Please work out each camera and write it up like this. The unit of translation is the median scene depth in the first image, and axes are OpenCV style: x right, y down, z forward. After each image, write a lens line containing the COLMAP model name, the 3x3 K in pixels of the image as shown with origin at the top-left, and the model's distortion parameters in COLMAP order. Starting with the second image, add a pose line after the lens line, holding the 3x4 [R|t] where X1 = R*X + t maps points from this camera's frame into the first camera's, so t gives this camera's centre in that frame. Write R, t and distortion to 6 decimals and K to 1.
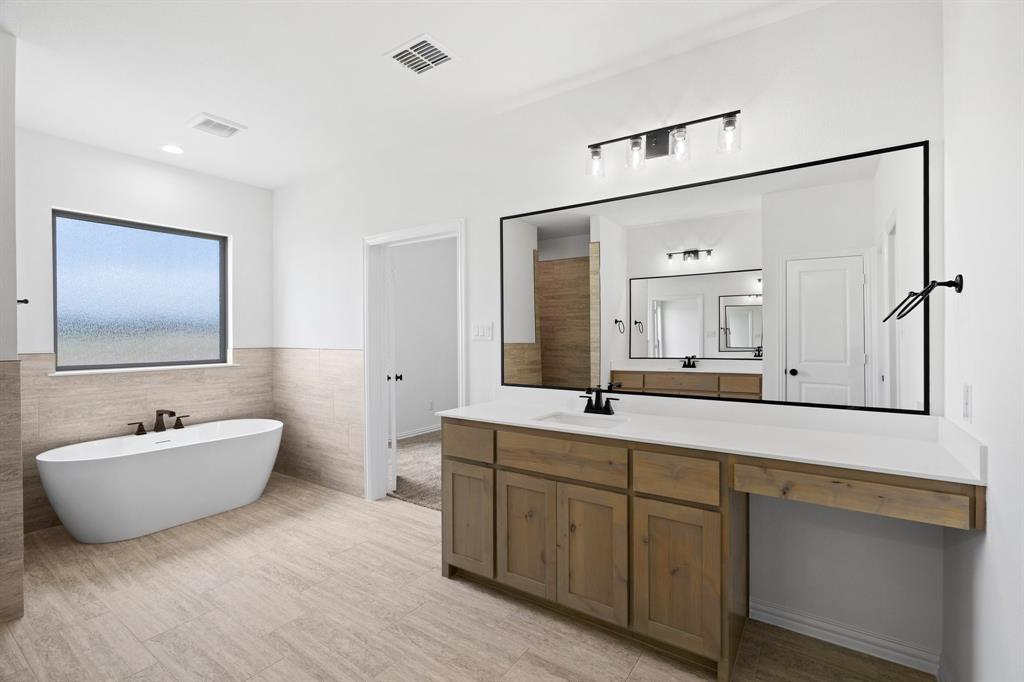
lens RADIAL K [[457.4, 0, 516.1], [0, 457.4, 342.6], [0, 0, 1]] dist [-0.001194, 0.000873]
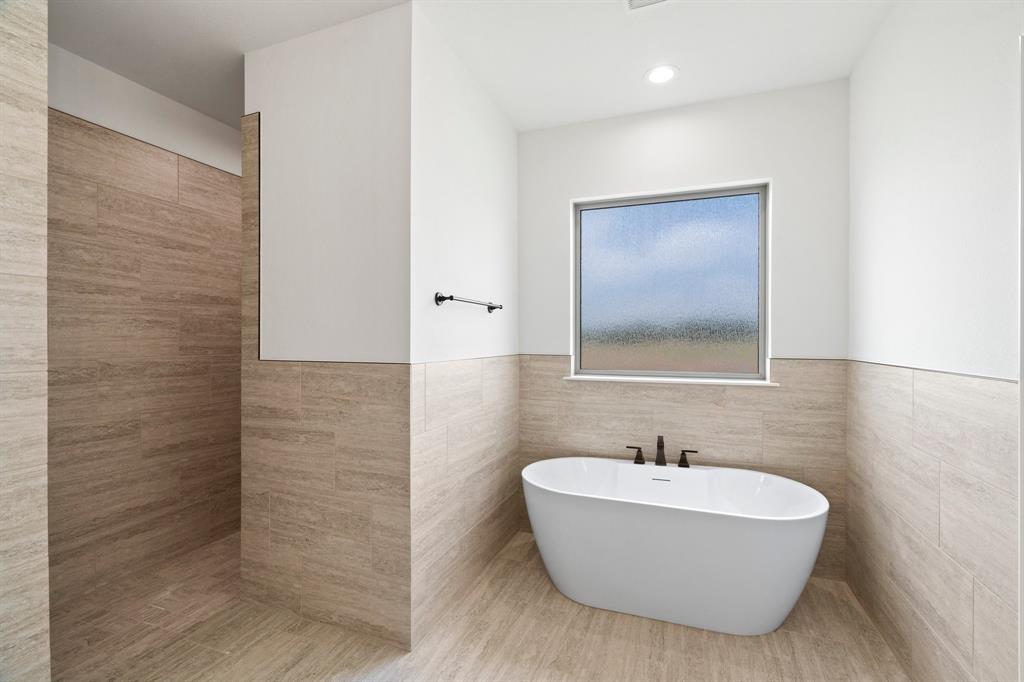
lens RADIAL K [[457.4, 0, 516.1], [0, 457.4, 342.6], [0, 0, 1]] dist [-0.001194, 0.000873]
pose [[0.239829, 0.007405, -0.970787, -0.110159], [-0.023697, 0.999718, 0.001772, -0.001713], [0.970526, 0.022580, 0.239936, 0.593670]]
